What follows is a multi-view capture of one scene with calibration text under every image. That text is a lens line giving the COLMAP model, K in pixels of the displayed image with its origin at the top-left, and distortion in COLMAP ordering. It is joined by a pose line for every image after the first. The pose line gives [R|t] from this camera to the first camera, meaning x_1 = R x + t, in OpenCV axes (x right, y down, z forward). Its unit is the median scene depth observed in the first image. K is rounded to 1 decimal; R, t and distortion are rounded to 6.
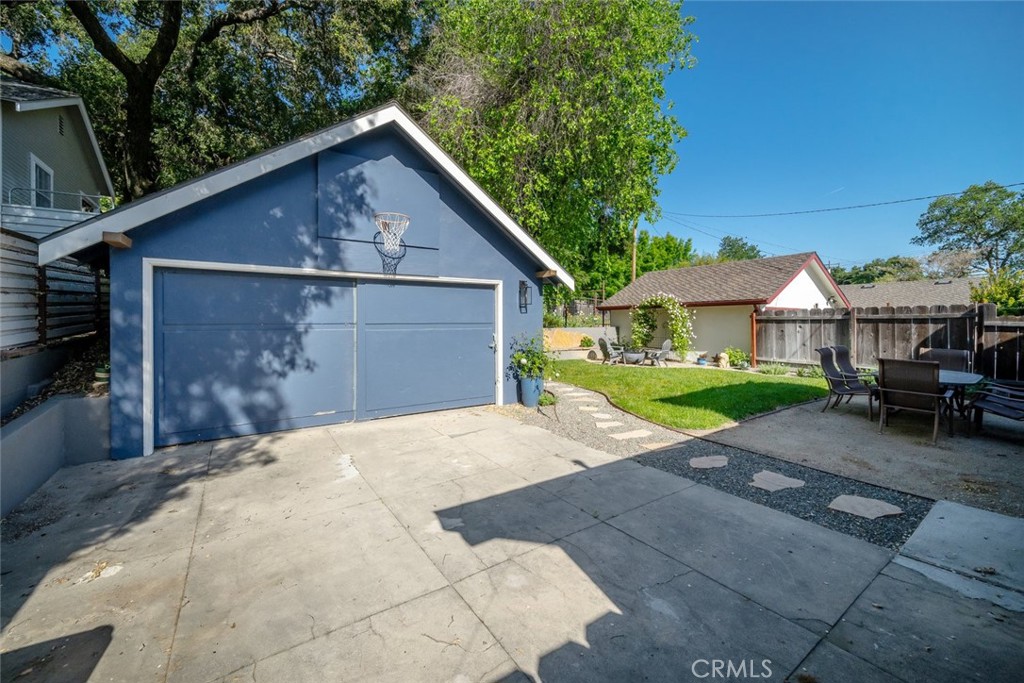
lens RADIAL K [[371.2, 0, 500.7], [0, 371.2, 324.0], [0, 0, 1]] dist [0.001193, -0.000574]
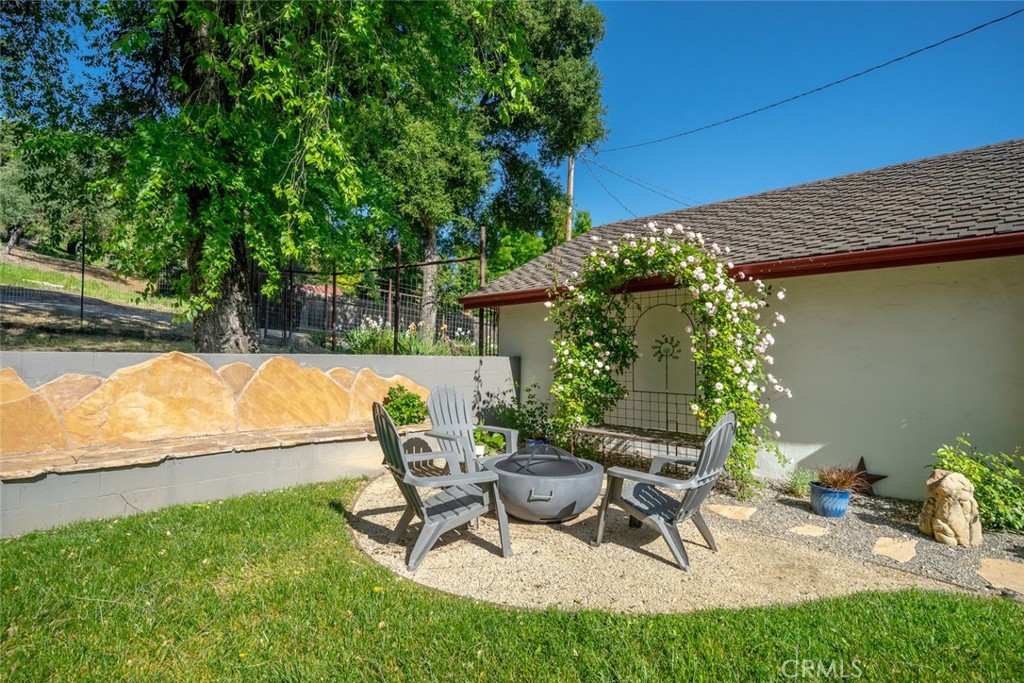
lens RADIAL K [[519.1, 0, 513.3], [0, 519.1, 339.7], [0, 0, 1]] dist [-0.011890, 0.000304]
pose [[0.969177, 0.022926, 0.245296, 0.282613], [-0.012865, 0.999012, -0.042539, 0.017593], [-0.246029, 0.038072, 0.968515, 0.777773]]
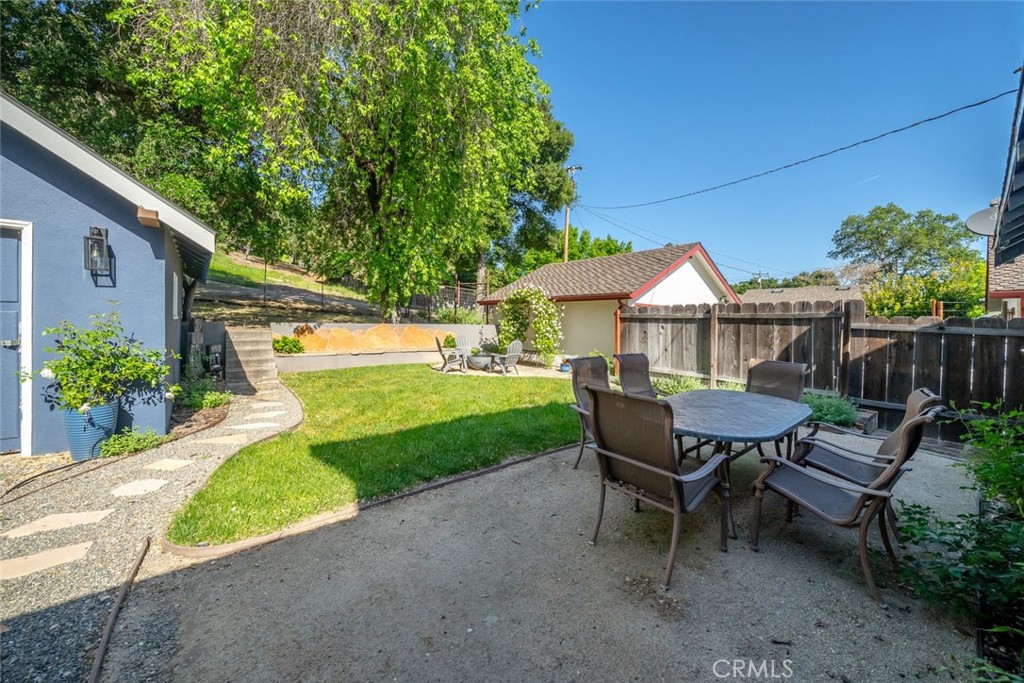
lens RADIAL K [[371.2, 0, 507.0], [0, 371.2, 321.2], [0, 0, 1]] dist [0.001193, -0.000574]
pose [[0.992740, 0.023890, 0.117886, 0.337144], [-0.023203, 0.999705, -0.007198, 0.007088], [-0.118024, 0.004411, 0.993001, 0.216211]]
